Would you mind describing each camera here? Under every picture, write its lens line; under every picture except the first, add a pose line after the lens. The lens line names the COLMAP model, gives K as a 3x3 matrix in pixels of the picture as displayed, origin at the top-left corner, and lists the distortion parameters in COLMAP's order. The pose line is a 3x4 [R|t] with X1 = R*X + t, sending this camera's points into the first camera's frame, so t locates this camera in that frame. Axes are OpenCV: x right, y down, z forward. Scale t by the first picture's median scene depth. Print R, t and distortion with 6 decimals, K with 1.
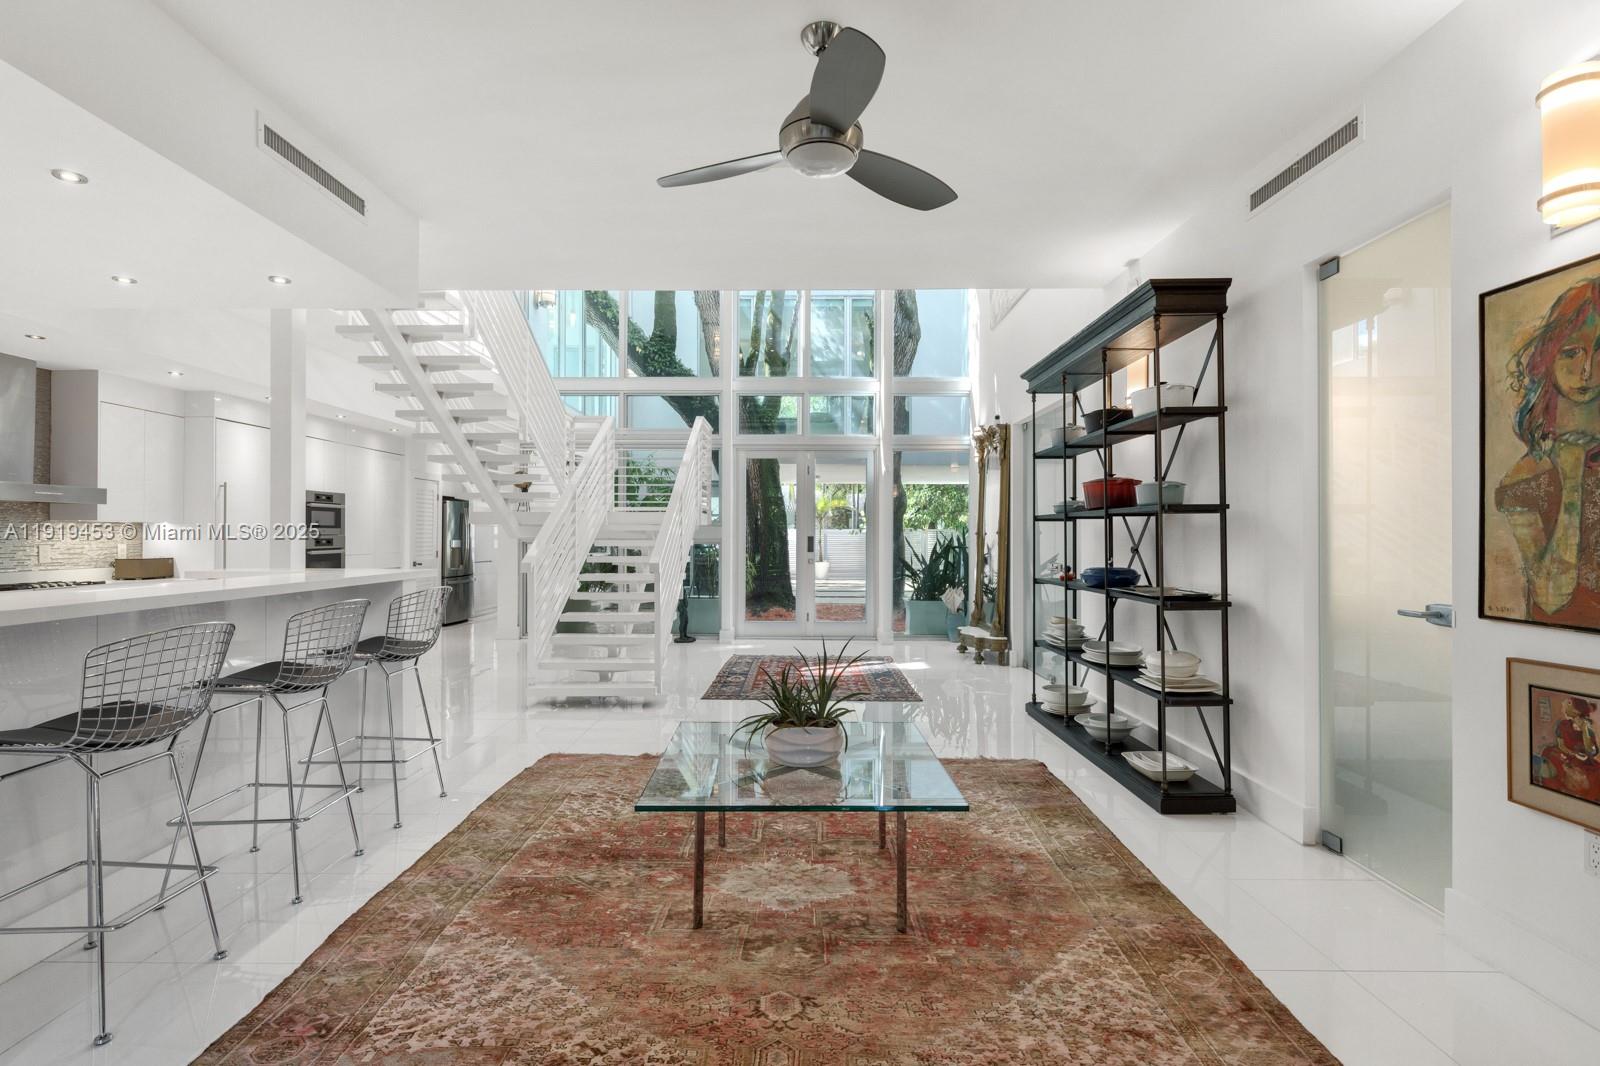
lens RADIAL K [[765.0, 0, 799.9], [0, 765.0, 531.6], [0, 0, 1]] dist [0.001476, -0.001426]
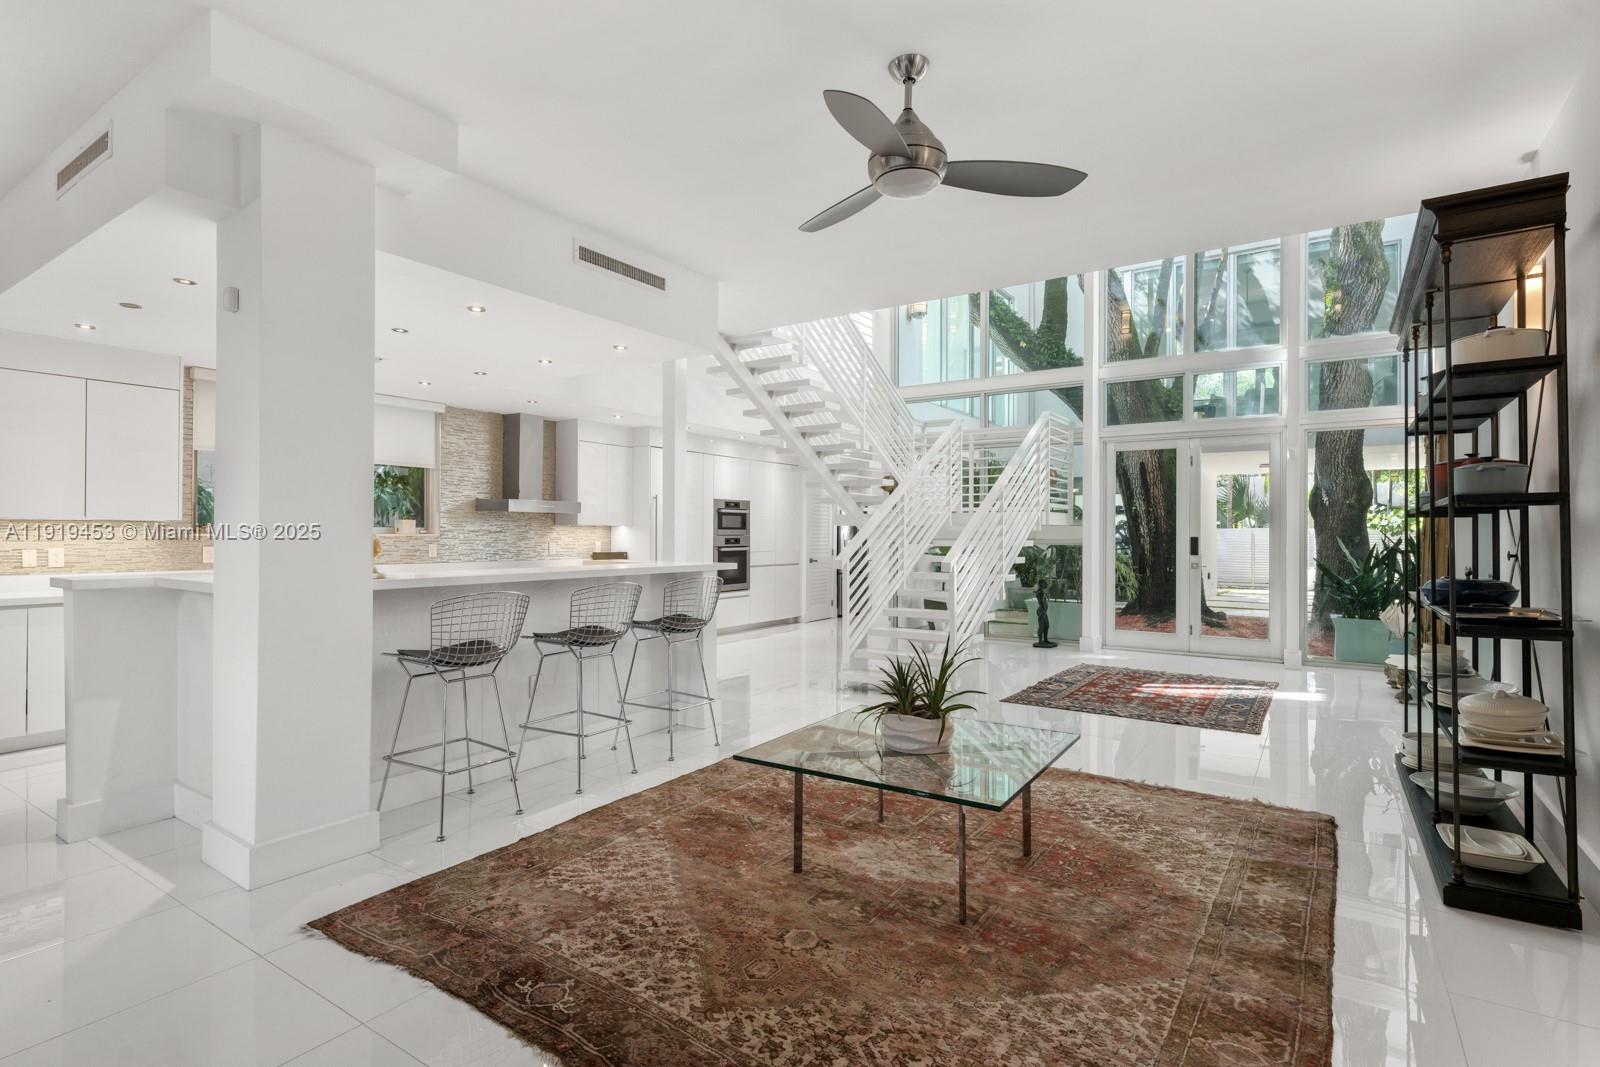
lens RADIAL K [[796.4, 0, 795.5], [0, 796.4, 530.8], [0, 0, 1]] dist [0.001611, -0.001118]
pose [[0.833406, -0.002625, -0.552654, 0.408838], [0.001831, 0.999996, -0.001988, 0.000293], [0.552658, 0.000645, 0.833408, -0.009648]]
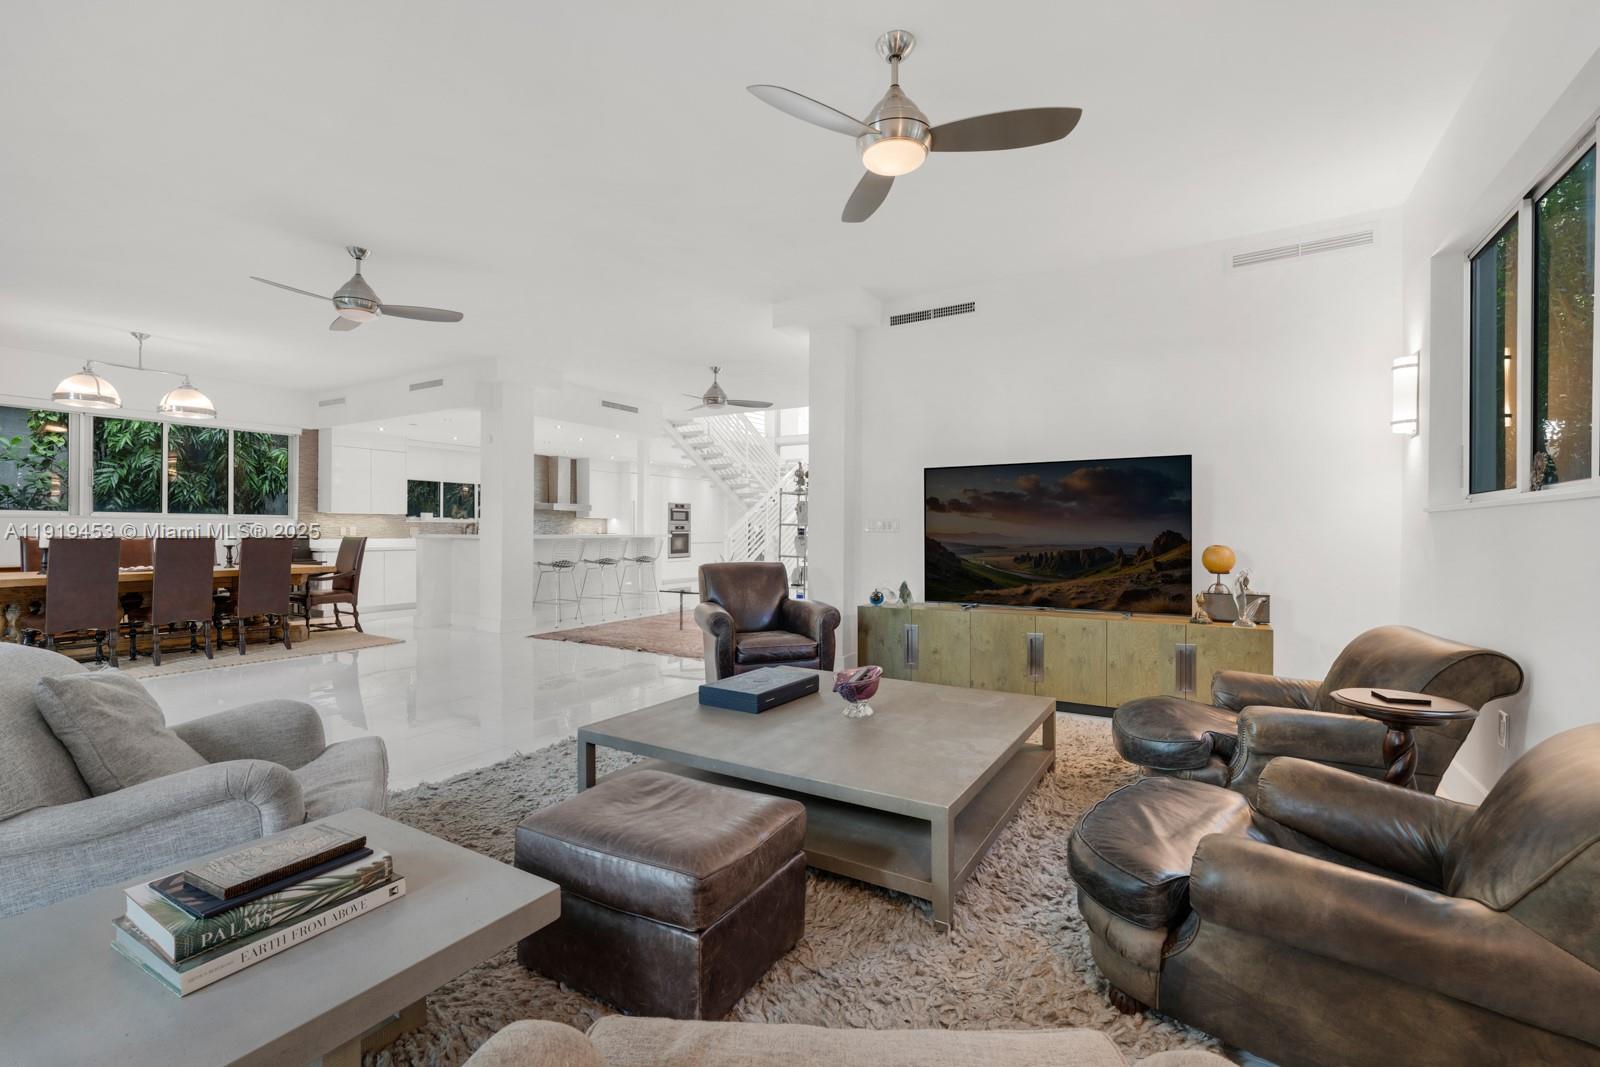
lens RADIAL K [[705.3, 0, 798.9], [0, 705.3, 529.9], [0, 0, 1]] dist [0.000716, -0.000055]
pose [[0.863830, -0.000831, -0.503782, 1.505946], [0.003024, 0.999989, 0.003537, 0.034585], [0.503774, -0.004579, 0.863823, -1.172266]]
